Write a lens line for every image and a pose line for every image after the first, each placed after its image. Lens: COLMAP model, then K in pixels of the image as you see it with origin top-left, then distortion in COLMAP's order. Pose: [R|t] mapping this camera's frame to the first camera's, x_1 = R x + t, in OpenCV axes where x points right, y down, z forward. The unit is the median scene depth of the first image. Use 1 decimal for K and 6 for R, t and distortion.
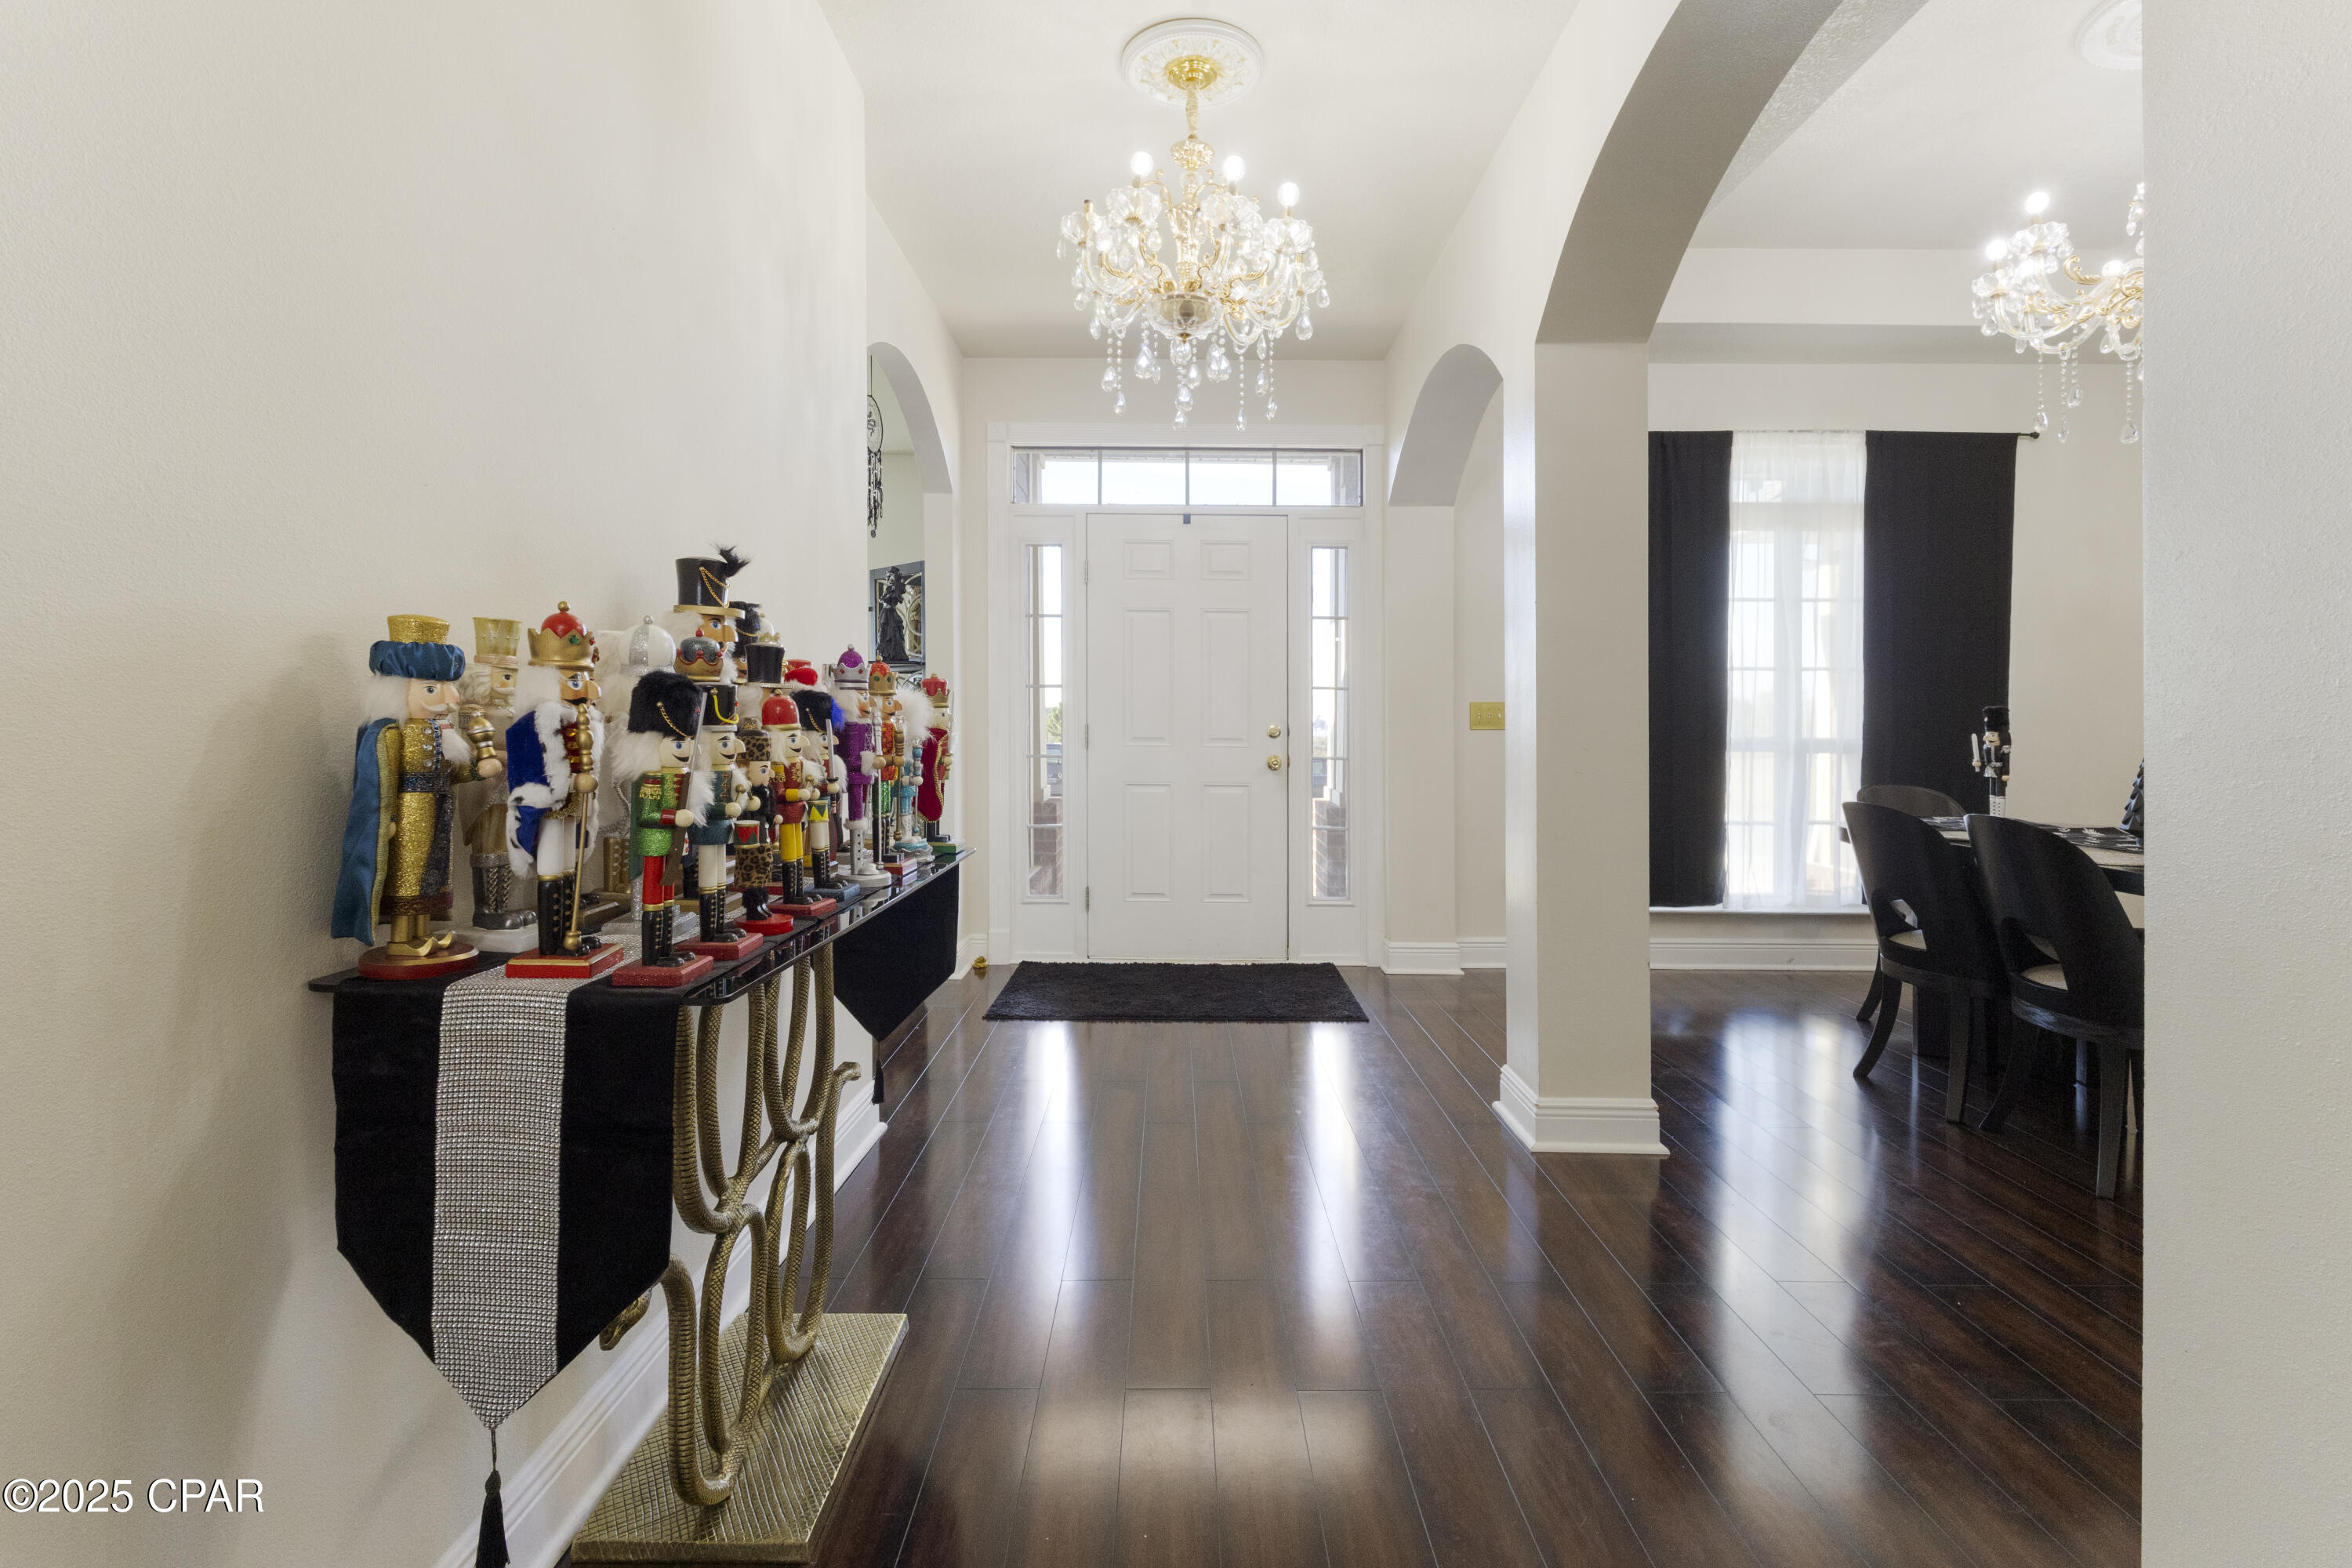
lens RADIAL K [[1110.3, 0, 1181.7], [0, 1110.3, 790.3], [0, 0, 1]] dist [0.022137, 0.000181]
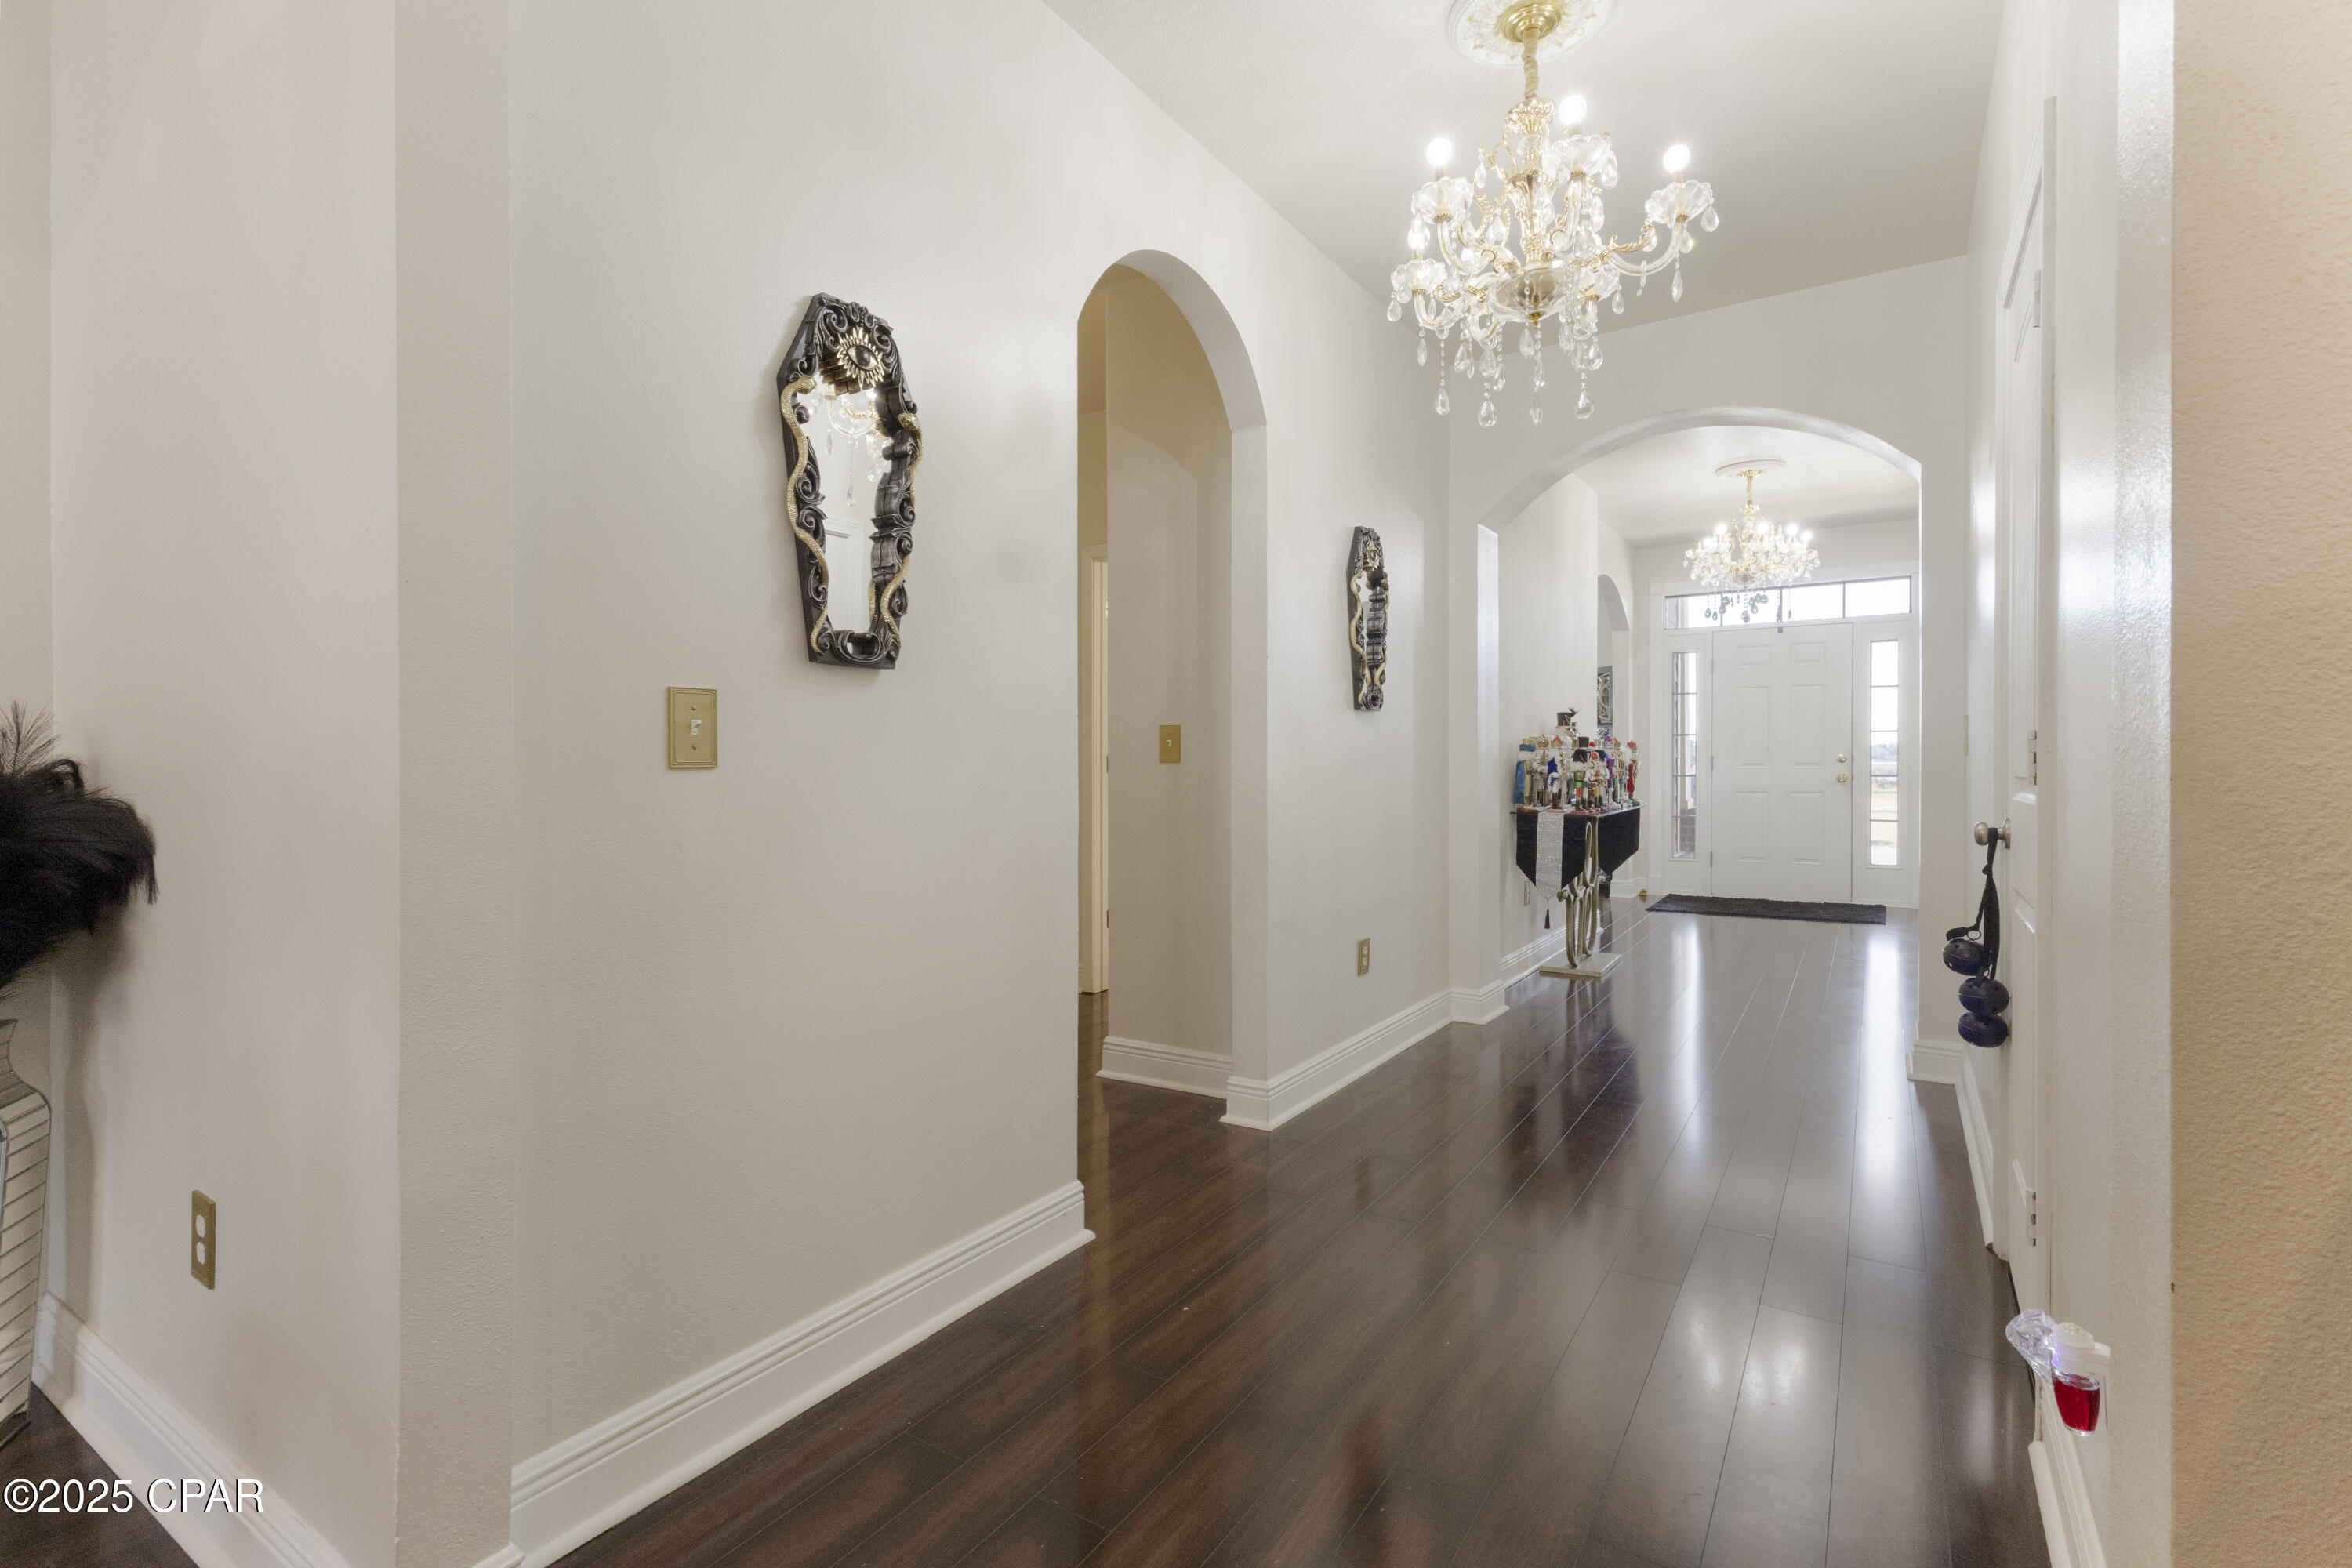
lens RADIAL K [[1110.3, 0, 1187.6], [0, 1110.3, 840.5], [0, 0, 1]] dist [0.022137, 0.000181]
pose [[0.847295, 0.007689, -0.531066, 0.365442], [-0.004206, 0.999961, 0.007768, 0.146936], [0.531105, -0.004348, 0.847295, -2.241355]]
